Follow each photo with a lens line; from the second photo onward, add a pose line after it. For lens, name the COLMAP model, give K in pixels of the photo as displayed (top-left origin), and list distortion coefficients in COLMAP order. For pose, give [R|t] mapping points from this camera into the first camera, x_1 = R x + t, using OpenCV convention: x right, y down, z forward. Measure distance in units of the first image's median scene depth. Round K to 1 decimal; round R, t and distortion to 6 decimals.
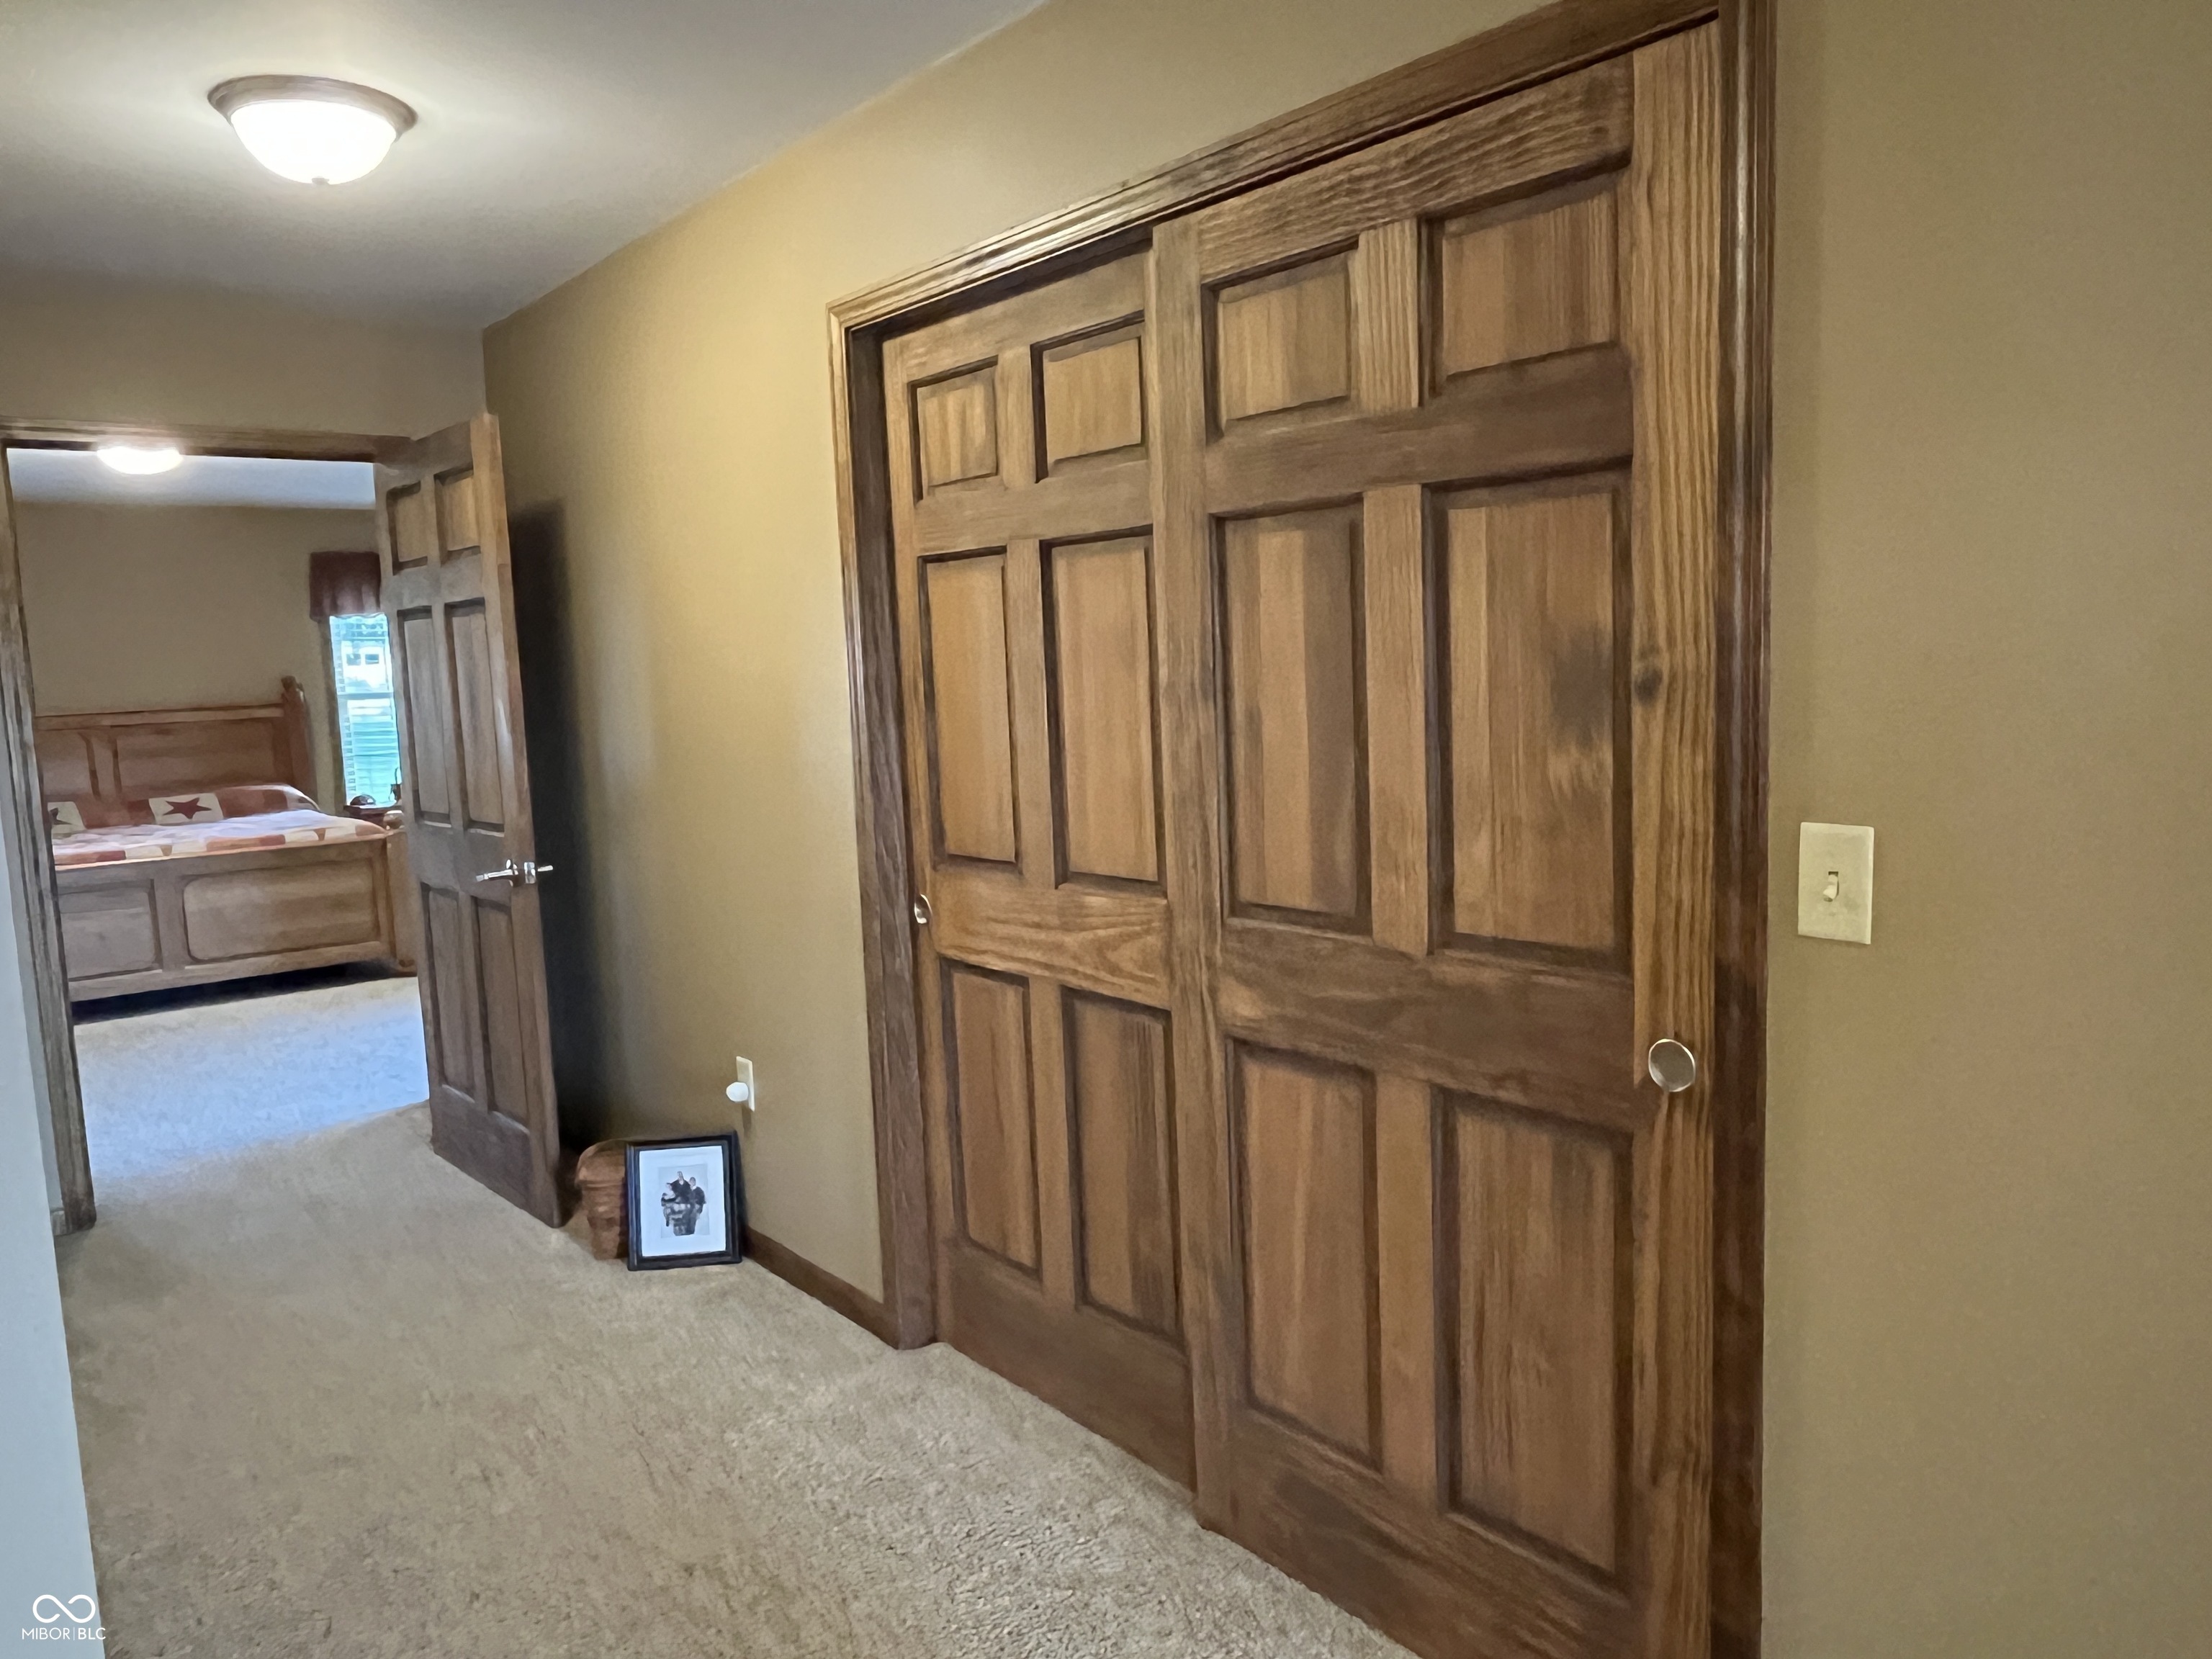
lens RADIAL K [[1567.0, 0, 1106.6], [0, 1567.0, 842.3], [0, 0, 1]] dist [-0.001562, -0.004080]
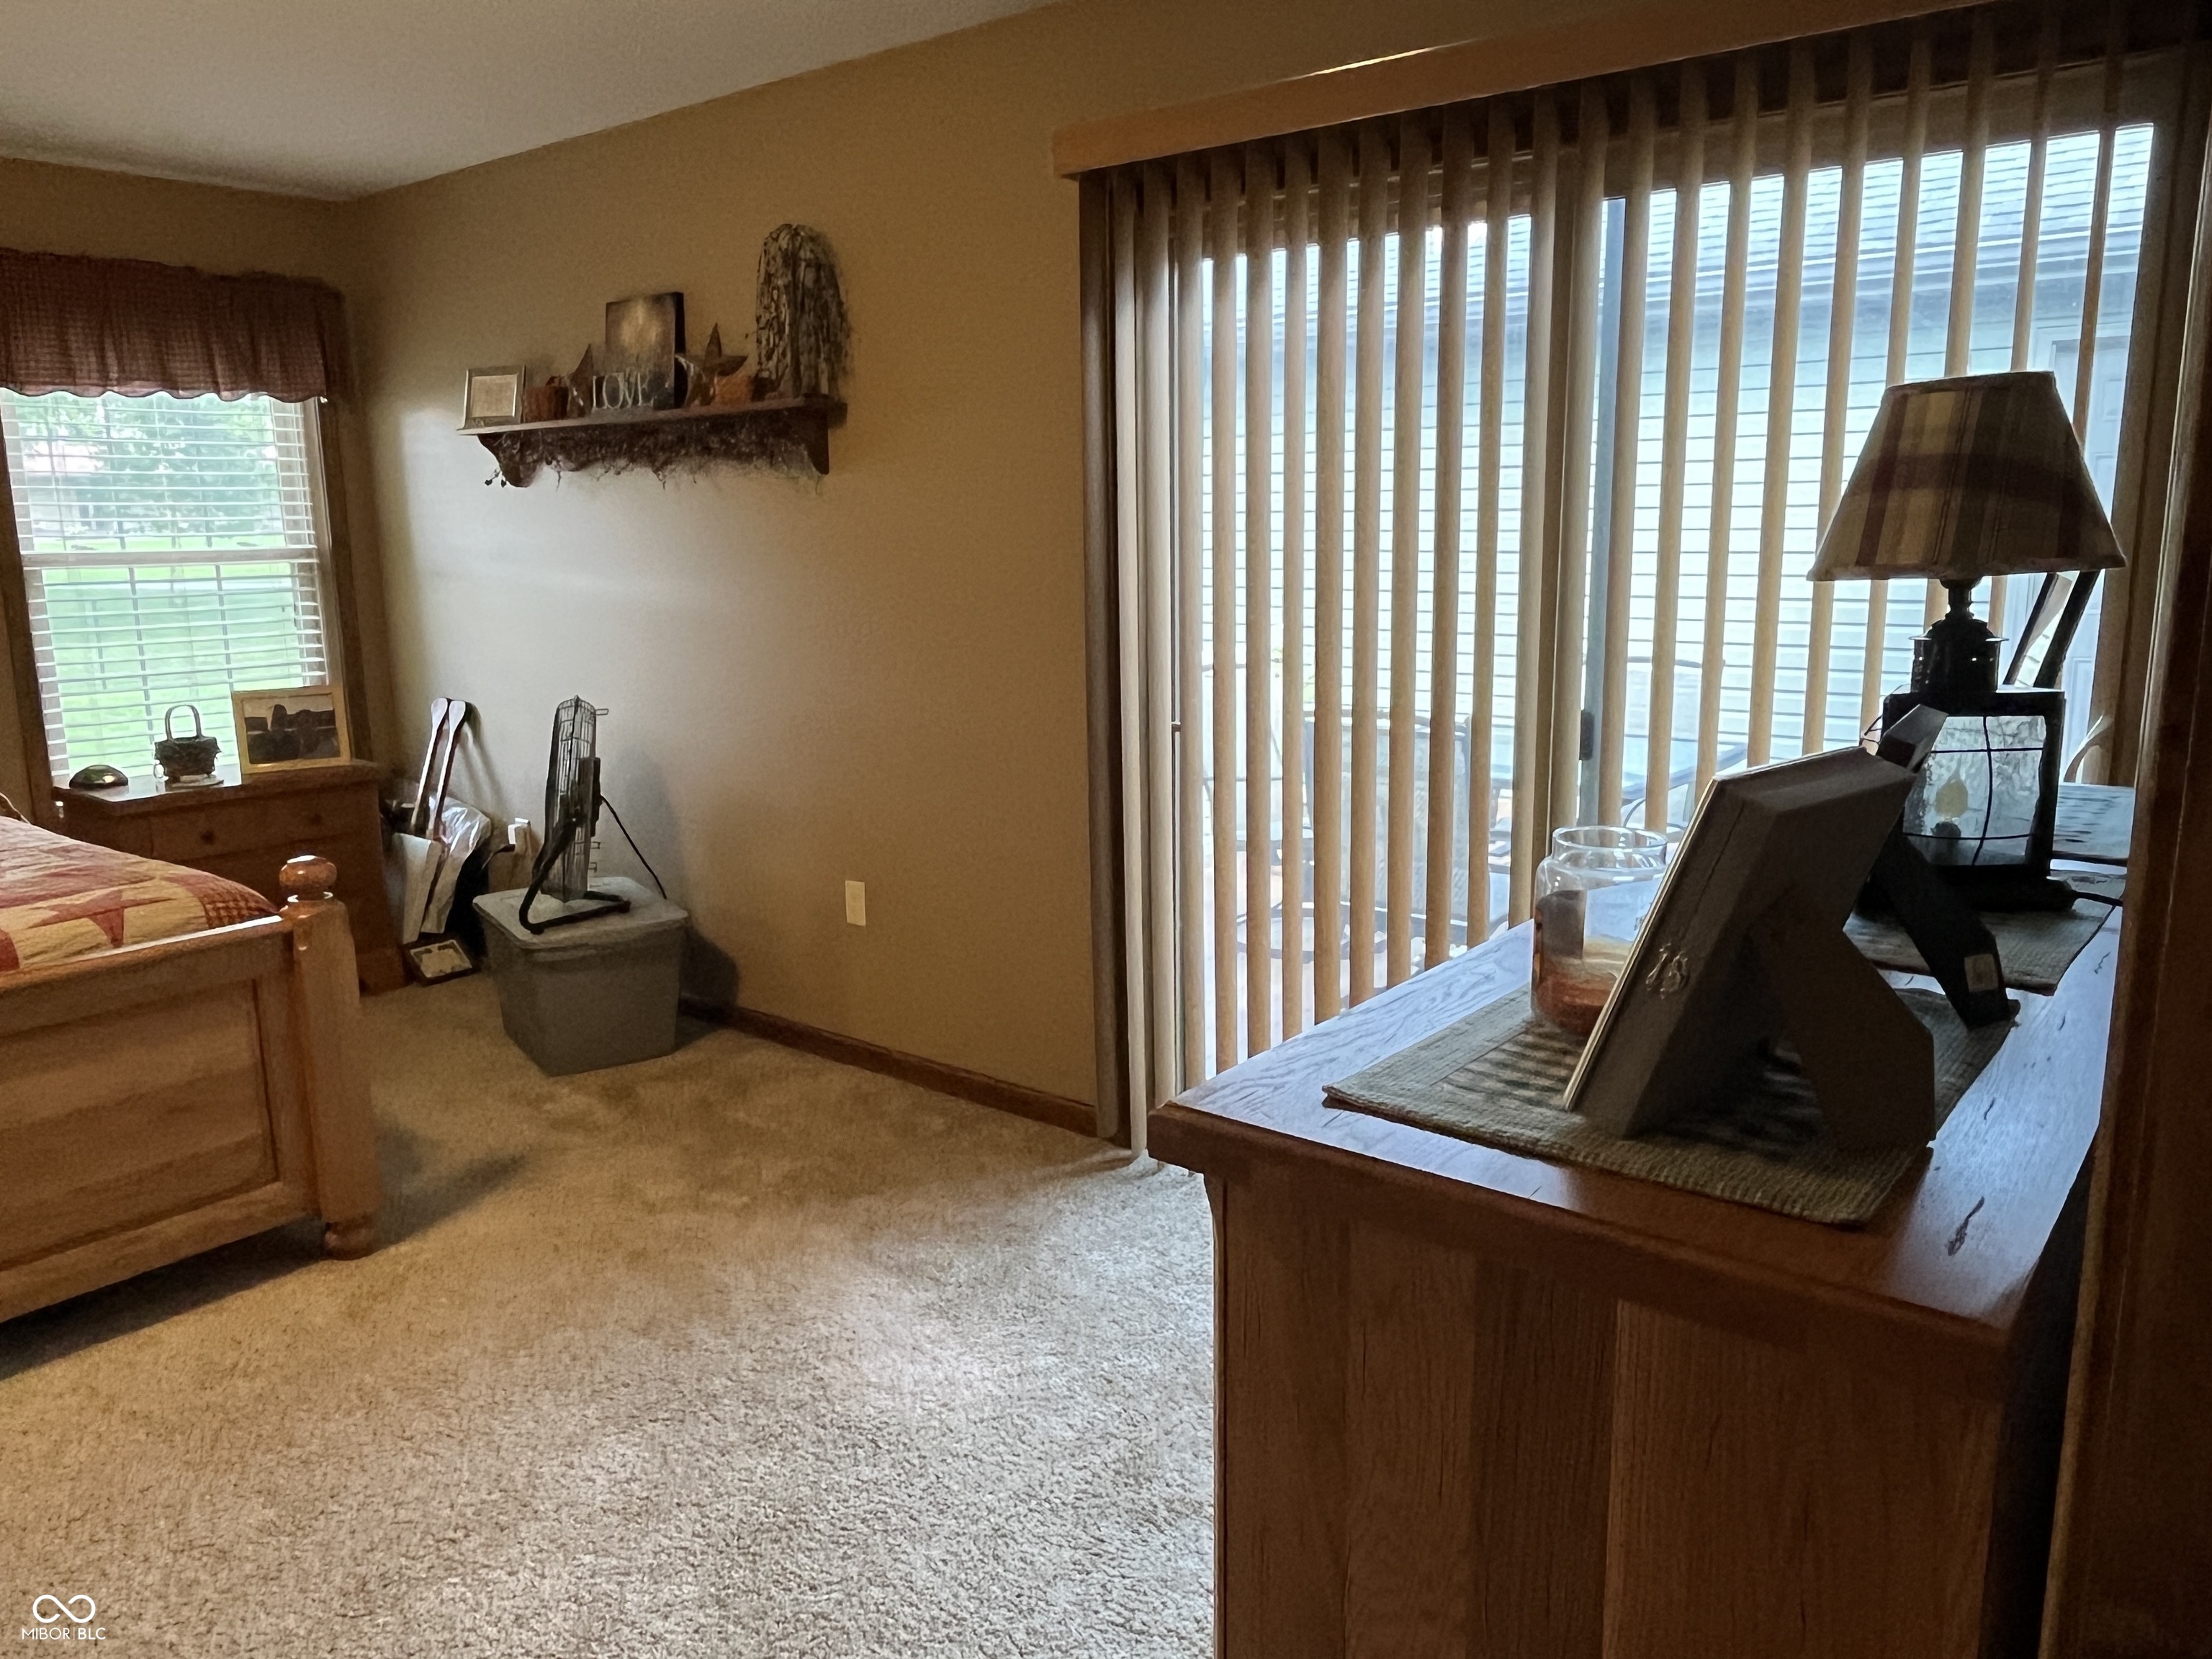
lens RADIAL K [[1567.0, 0, 1090.3], [0, 1567.0, 834.6], [0, 0, 1]] dist [-0.001562, -0.004080]
pose [[0.975243, -0.018237, 0.220382, -0.376584], [0.001300, 0.997049, 0.076756, -0.060948], [-0.221131, -0.074569, 0.972389, 0.615845]]
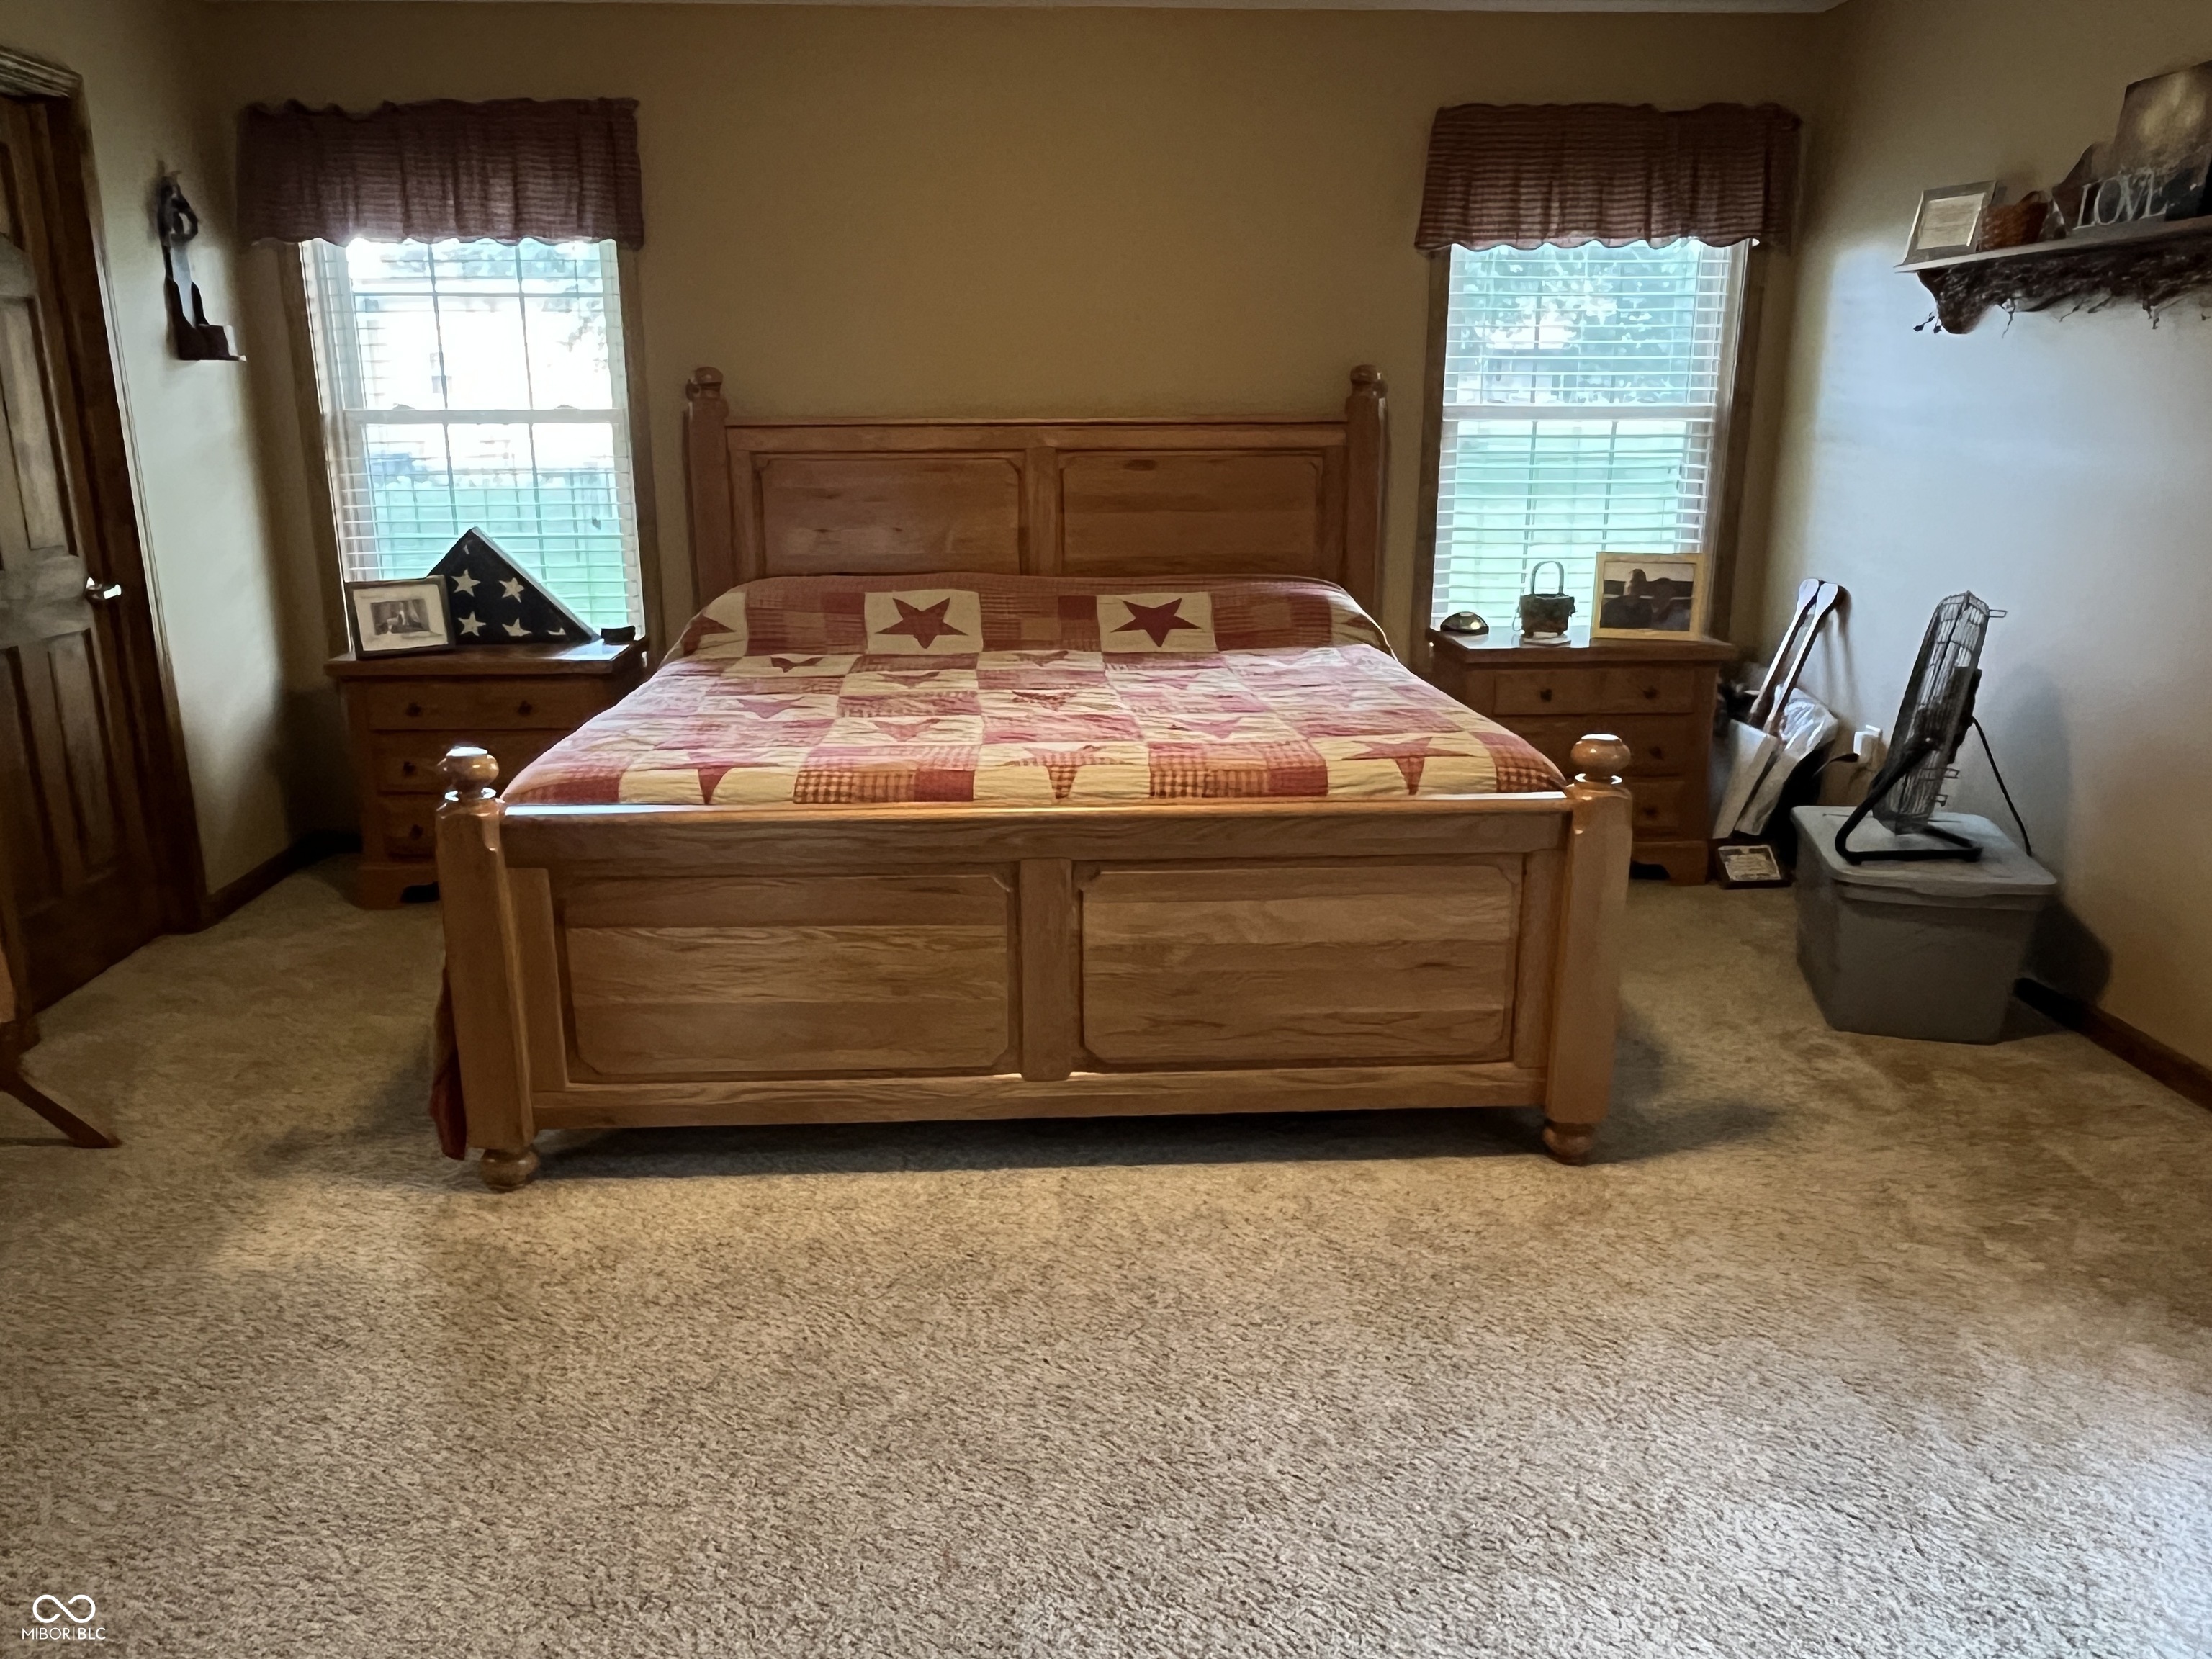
lens RADIAL K [[1567.0, 0, 1089.7], [0, 1567.0, 833.9], [0, 0, 1]] dist [-0.001562, -0.004080]
pose [[0.812039, 0.190060, -0.551787, -0.373983], [-0.097205, 0.976325, 0.193238, -0.061680], [0.575451, -0.103281, 0.811289, 0.682631]]
